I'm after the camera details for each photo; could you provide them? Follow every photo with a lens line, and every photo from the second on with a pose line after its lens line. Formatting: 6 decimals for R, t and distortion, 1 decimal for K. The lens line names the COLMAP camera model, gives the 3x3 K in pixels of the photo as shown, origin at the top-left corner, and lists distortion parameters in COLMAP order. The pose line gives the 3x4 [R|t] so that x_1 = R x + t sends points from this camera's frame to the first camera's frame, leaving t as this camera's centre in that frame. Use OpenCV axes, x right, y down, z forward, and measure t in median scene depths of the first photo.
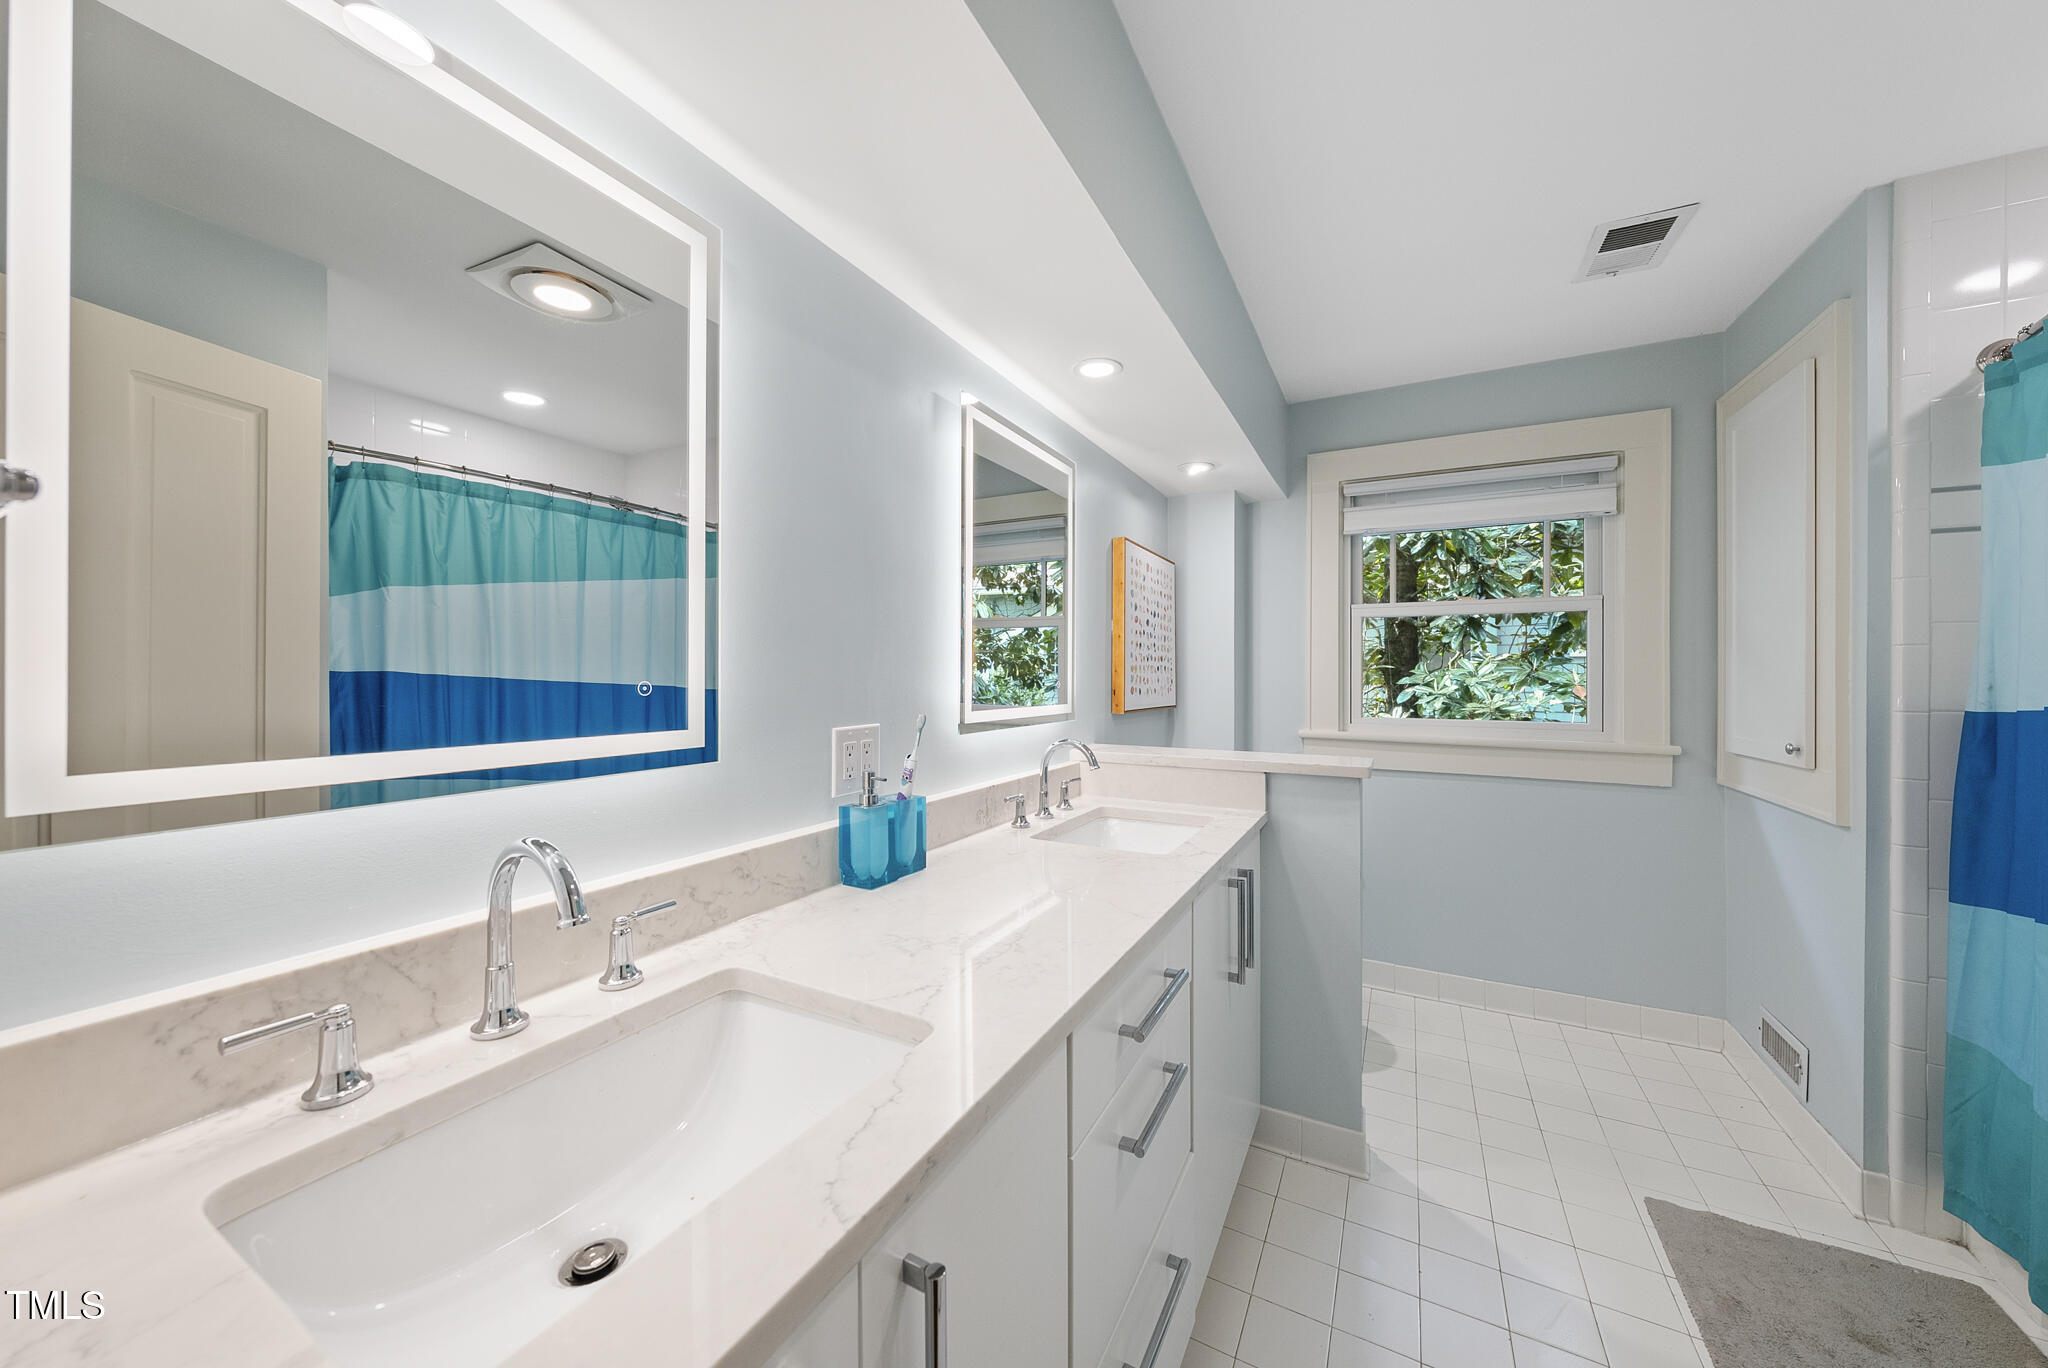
lens RADIAL K [[704.7, 0, 1030.7], [0, 704.7, 673.6], [0, 0, 1]] dist [-0.005384, 0.000672]
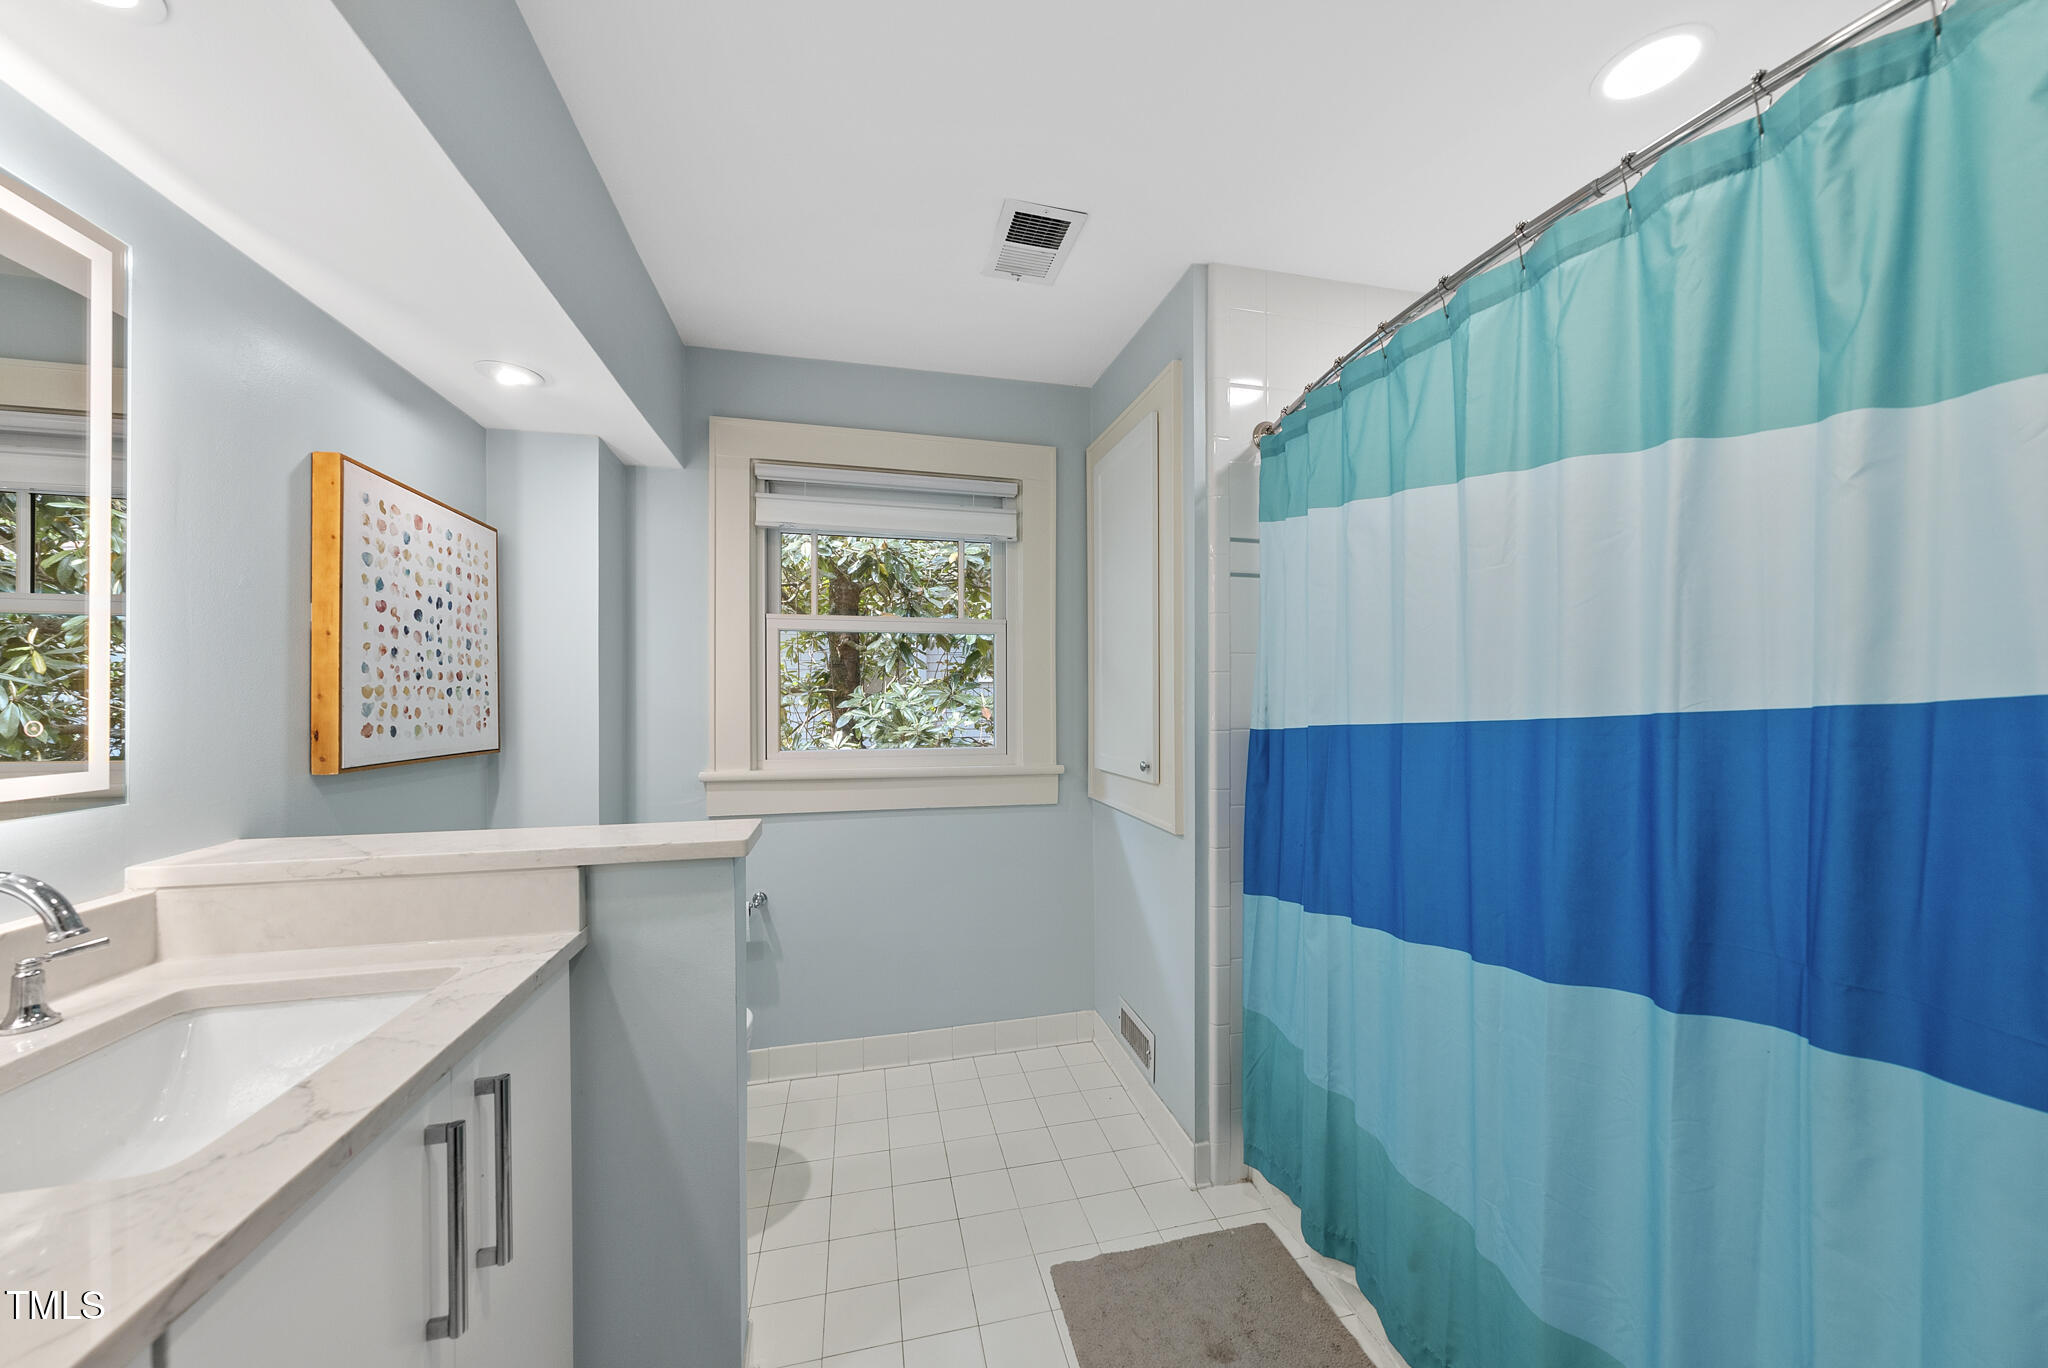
lens RADIAL K [[704.7, 0, 1023.1], [0, 704.7, 695.1], [0, 0, 1]] dist [-0.005384, 0.000672]
pose [[0.752524, -0.001756, 0.658563, 0.168337], [0.003577, 0.999993, -0.001421, -0.001840], [-0.658556, 0.003425, 0.752524, 0.226280]]
